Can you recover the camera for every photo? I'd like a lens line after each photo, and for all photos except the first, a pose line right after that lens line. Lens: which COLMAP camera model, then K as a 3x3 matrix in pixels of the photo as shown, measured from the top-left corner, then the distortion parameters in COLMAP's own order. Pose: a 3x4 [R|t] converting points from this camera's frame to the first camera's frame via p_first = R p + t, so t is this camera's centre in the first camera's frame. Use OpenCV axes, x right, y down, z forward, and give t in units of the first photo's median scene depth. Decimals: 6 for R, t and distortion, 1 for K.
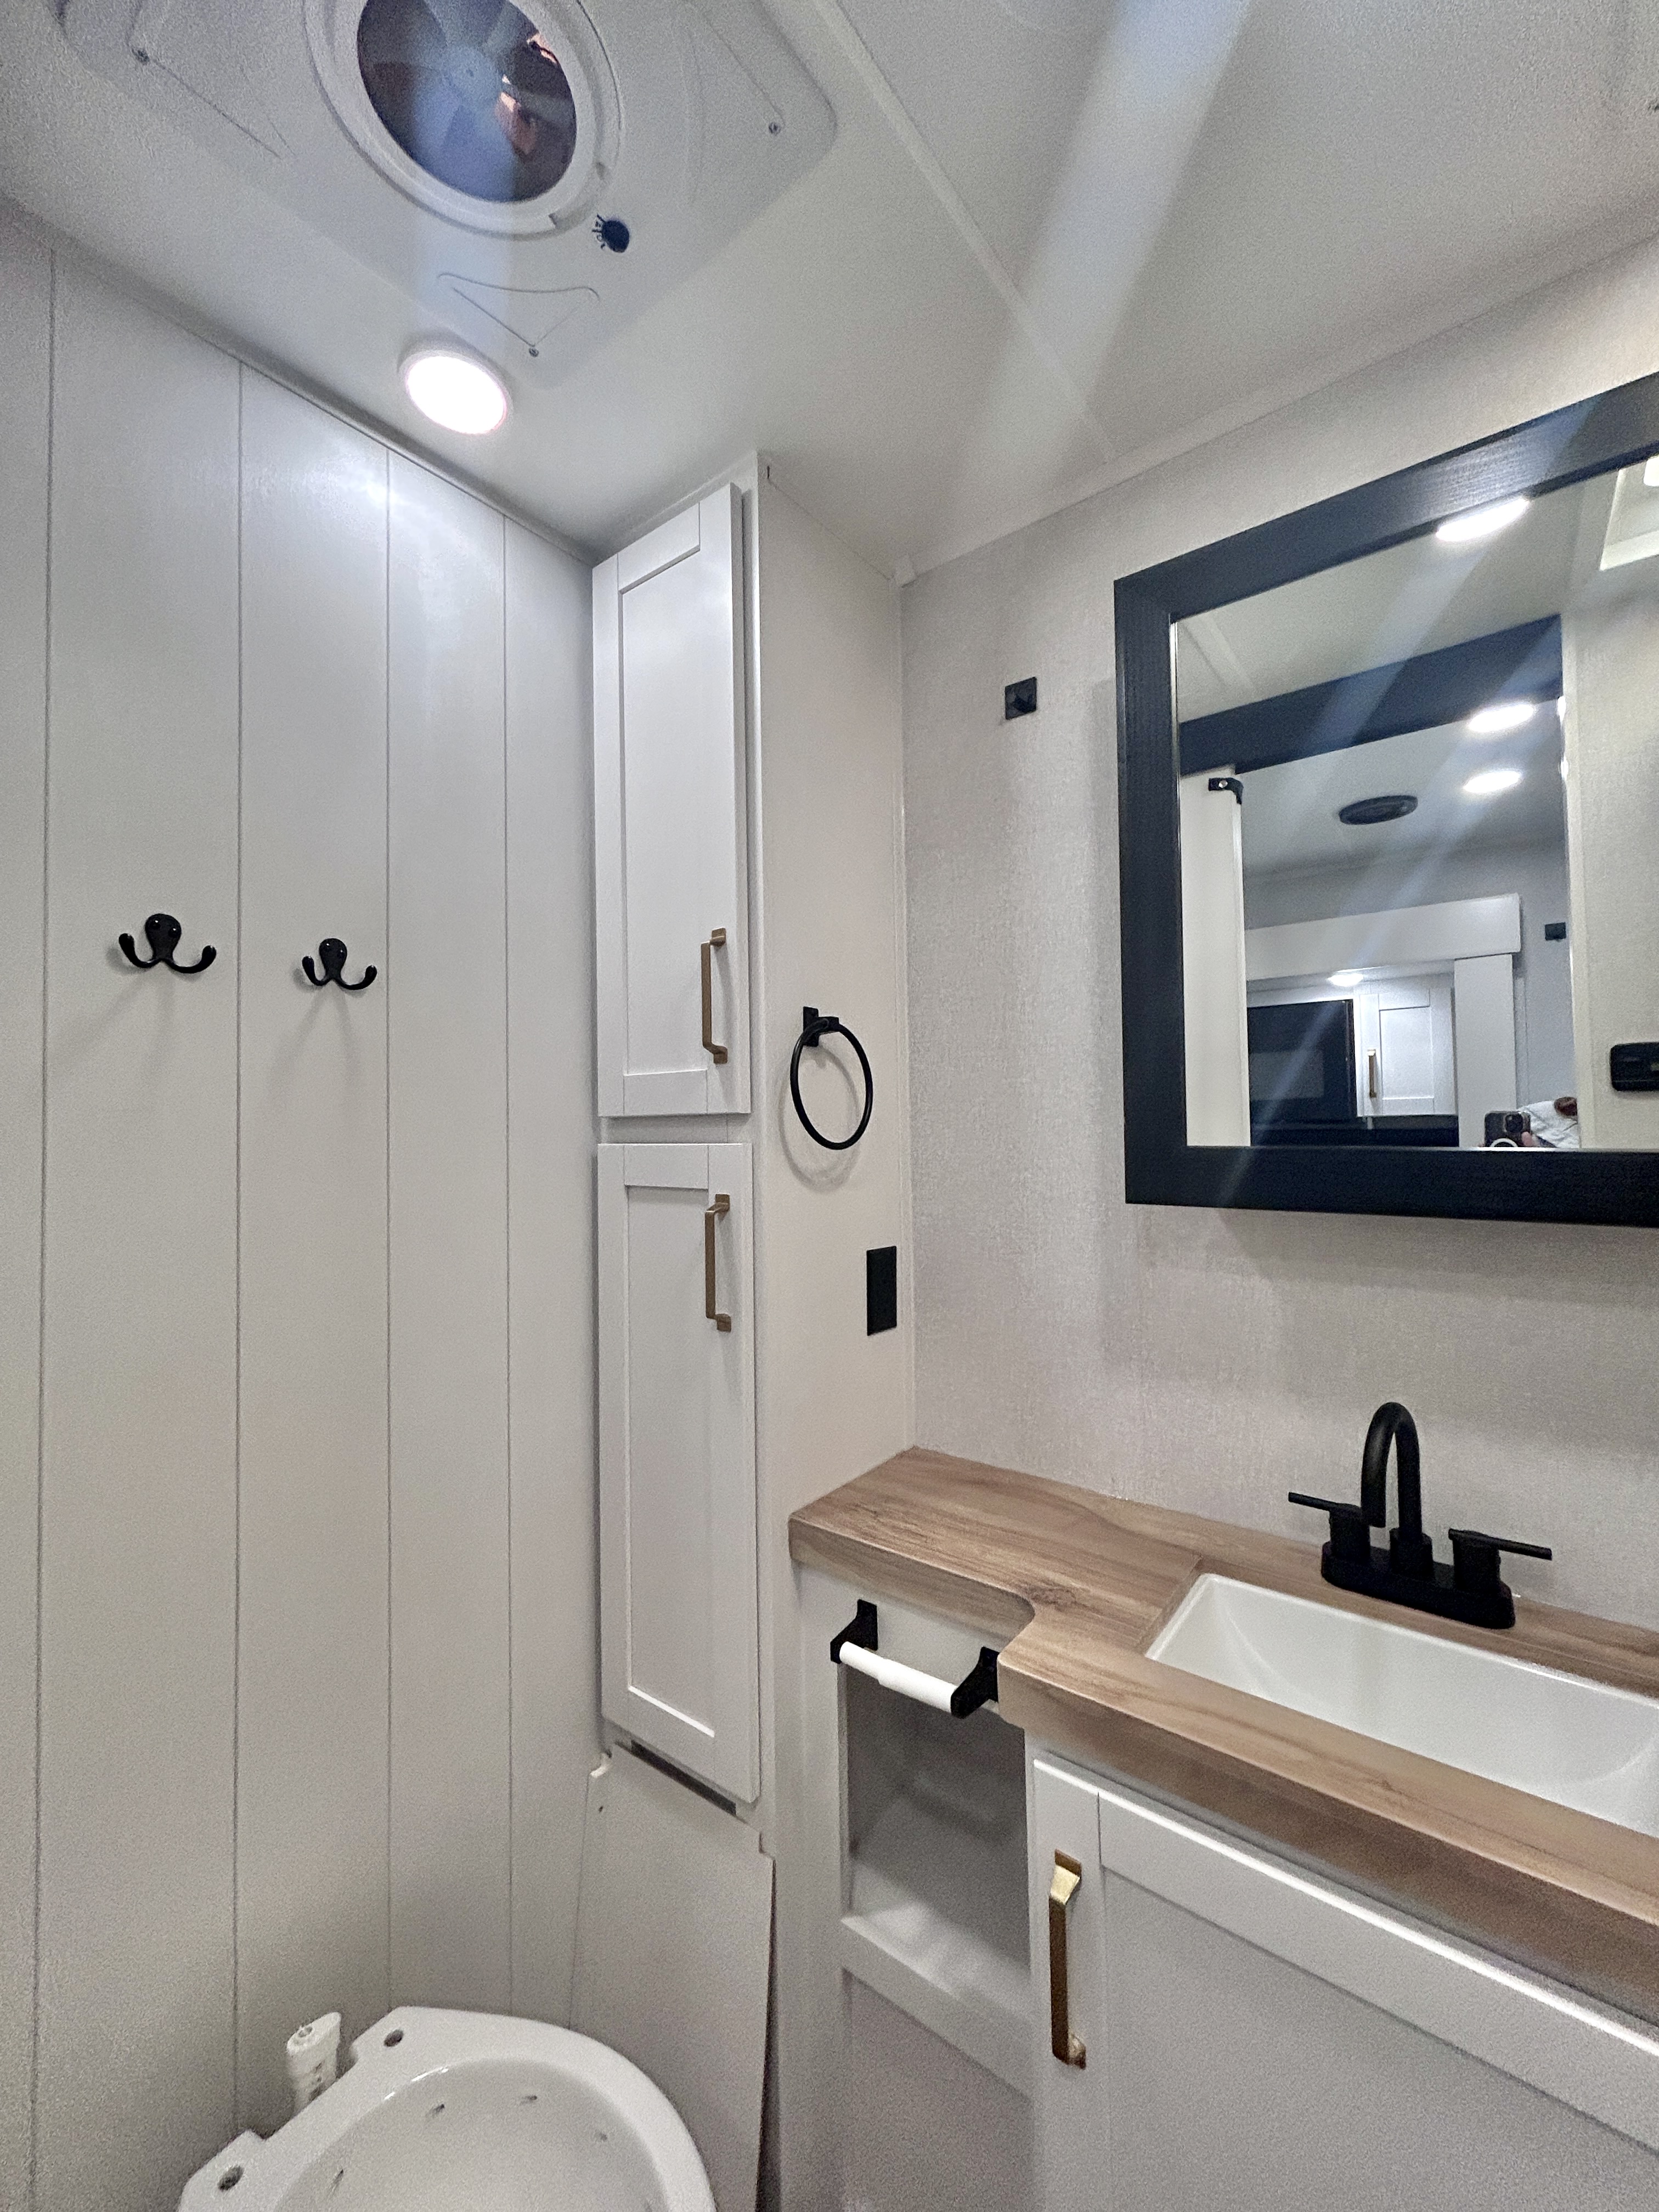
lens RADIAL K [[889.2, 0, 829.5], [0, 889.2, 1106.0], [0, 0, 1]] dist [-0.000538, 0.000955]
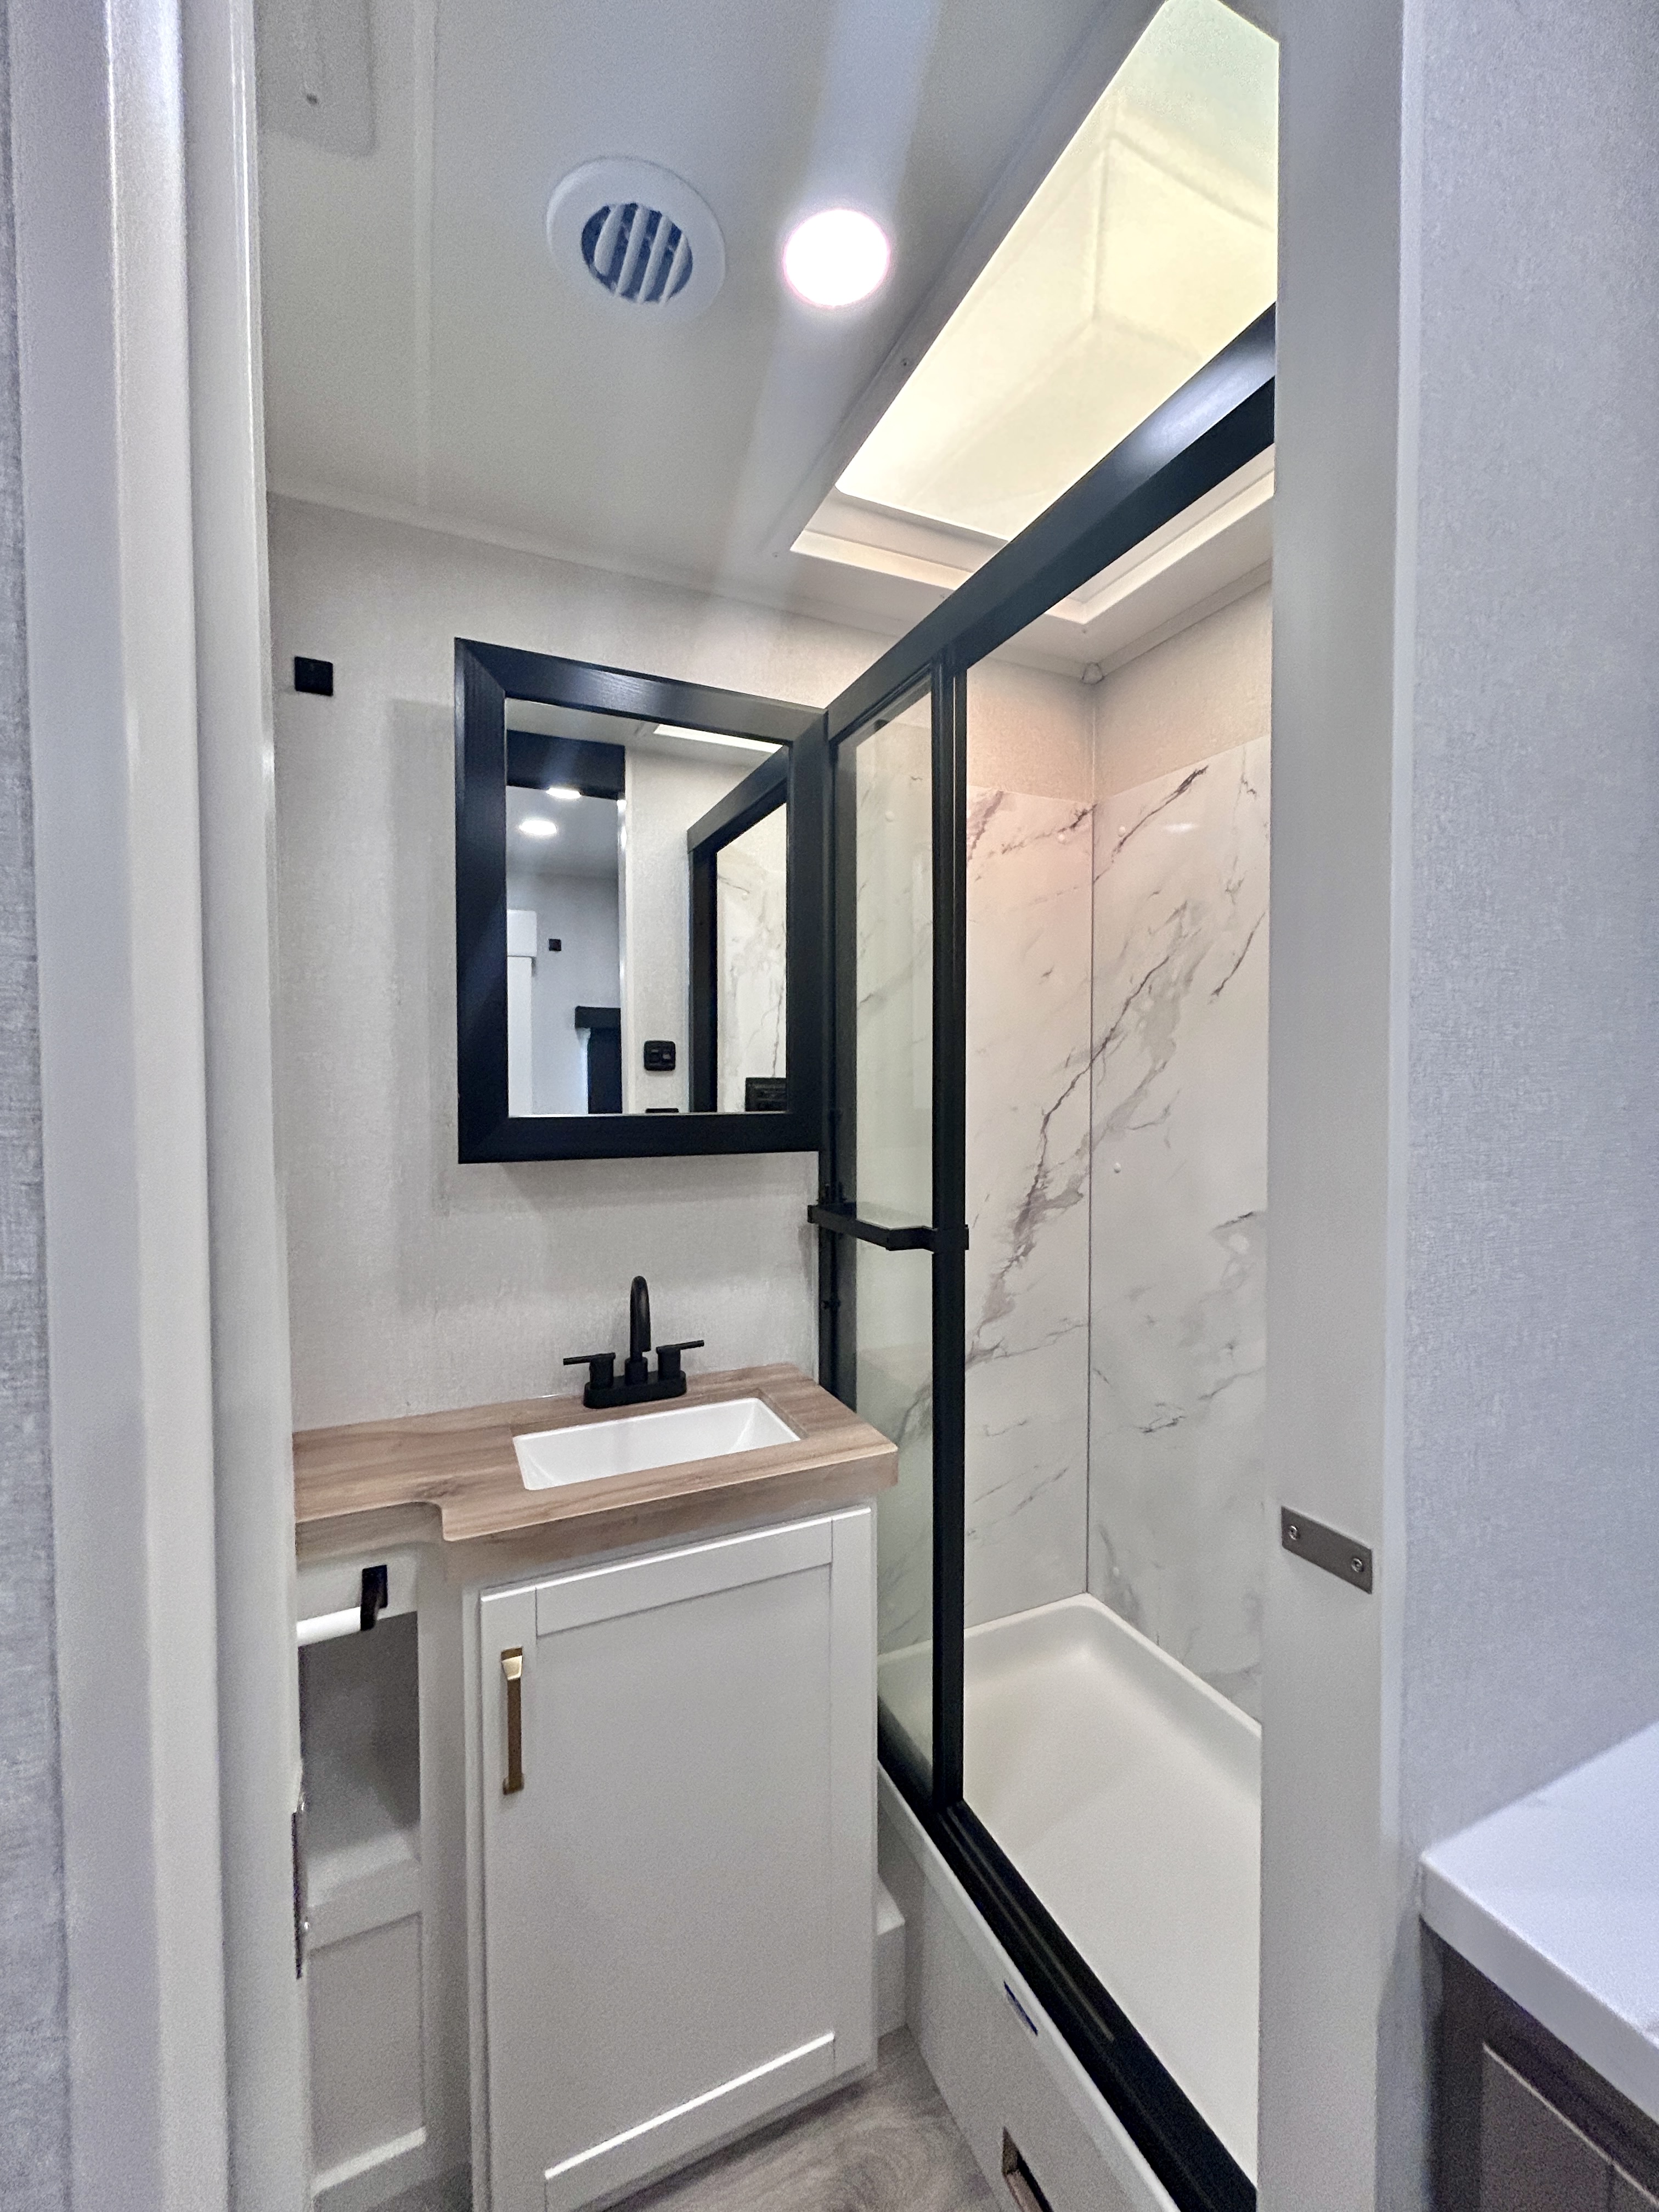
lens RADIAL K [[889.2, 0, 829.5], [0, 889.2, 1106.0], [0, 0, 1]] dist [-0.000538, 0.000955]
pose [[0.461208, -0.018152, 0.887106, -0.542586], [-0.027921, 0.998999, 0.034958, -0.027983], [-0.886852, -0.040892, 0.460240, -0.008245]]
